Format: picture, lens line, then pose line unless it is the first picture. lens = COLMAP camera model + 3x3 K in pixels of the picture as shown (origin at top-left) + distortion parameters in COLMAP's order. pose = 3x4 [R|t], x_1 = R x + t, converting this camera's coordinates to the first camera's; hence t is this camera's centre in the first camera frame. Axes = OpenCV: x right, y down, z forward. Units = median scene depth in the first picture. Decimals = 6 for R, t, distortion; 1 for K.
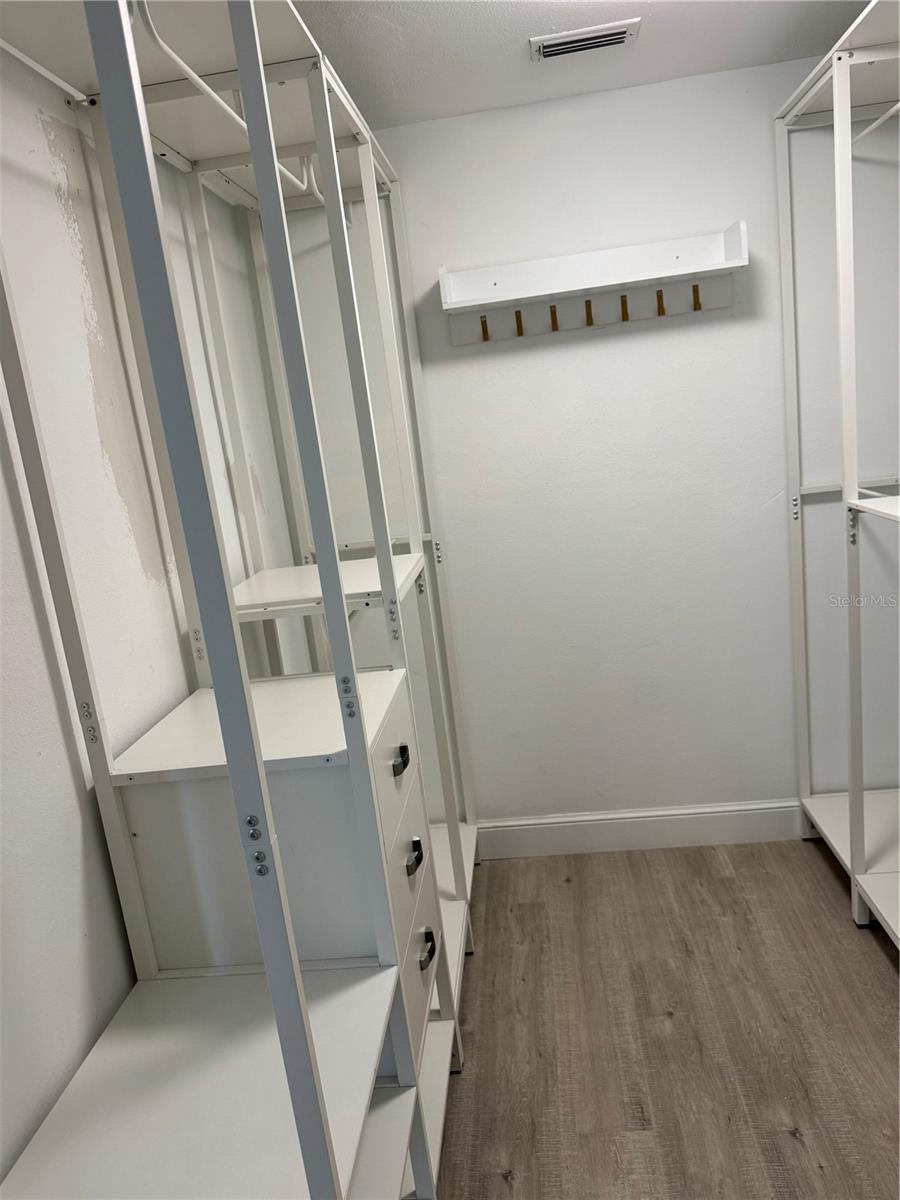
lens RADIAL K [[912.3, 0, 455.0], [0, 912.3, 608.6], [0, 0, 1]] dist [0.040051, -0.006888]
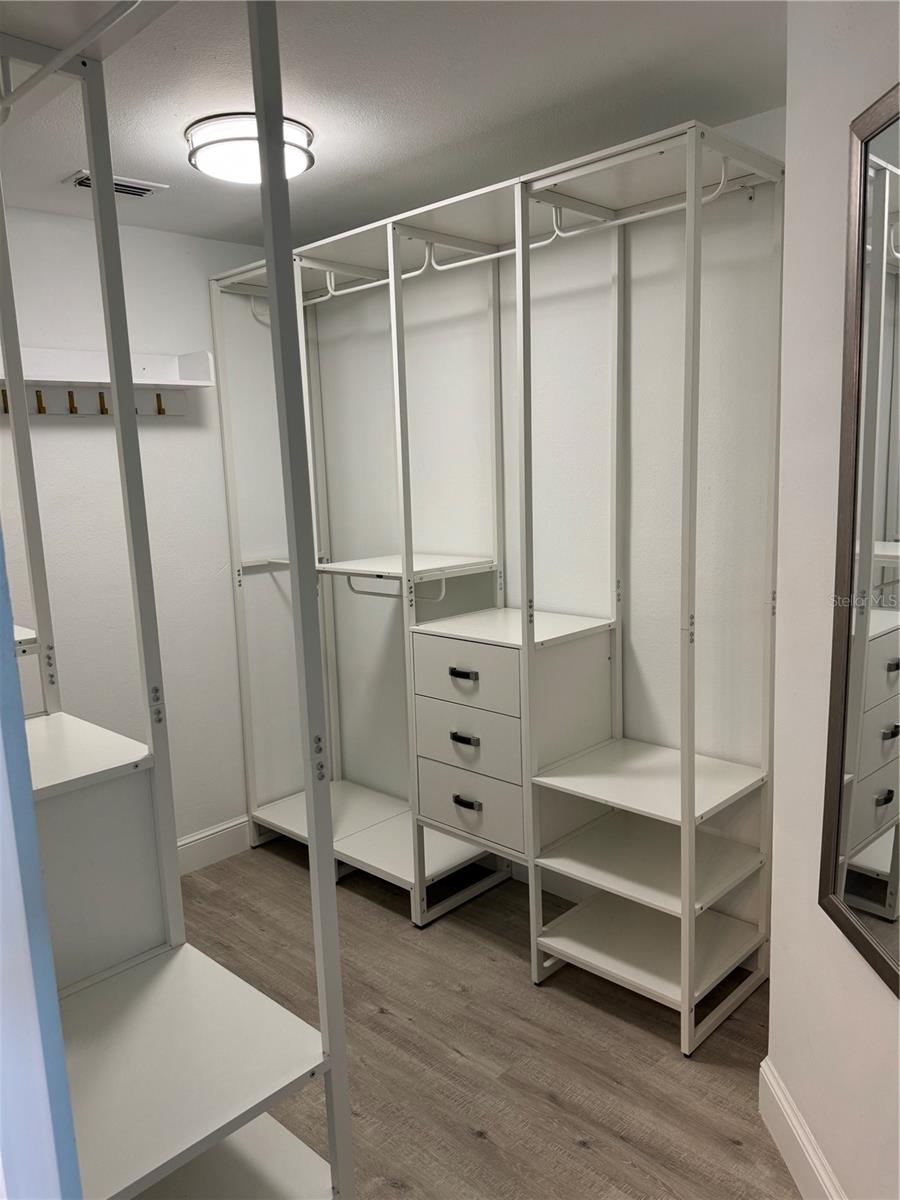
lens RADIAL K [[878.3, 0, 447.9], [0, 878.3, 616.1], [0, 0, 1]] dist [0.062874, -0.096131]
pose [[0.650783, -0.039993, 0.758210, -0.423891], [0.127162, 0.990248, -0.056912, 0.057281], [-0.748540, 0.133453, 0.649522, -0.002041]]
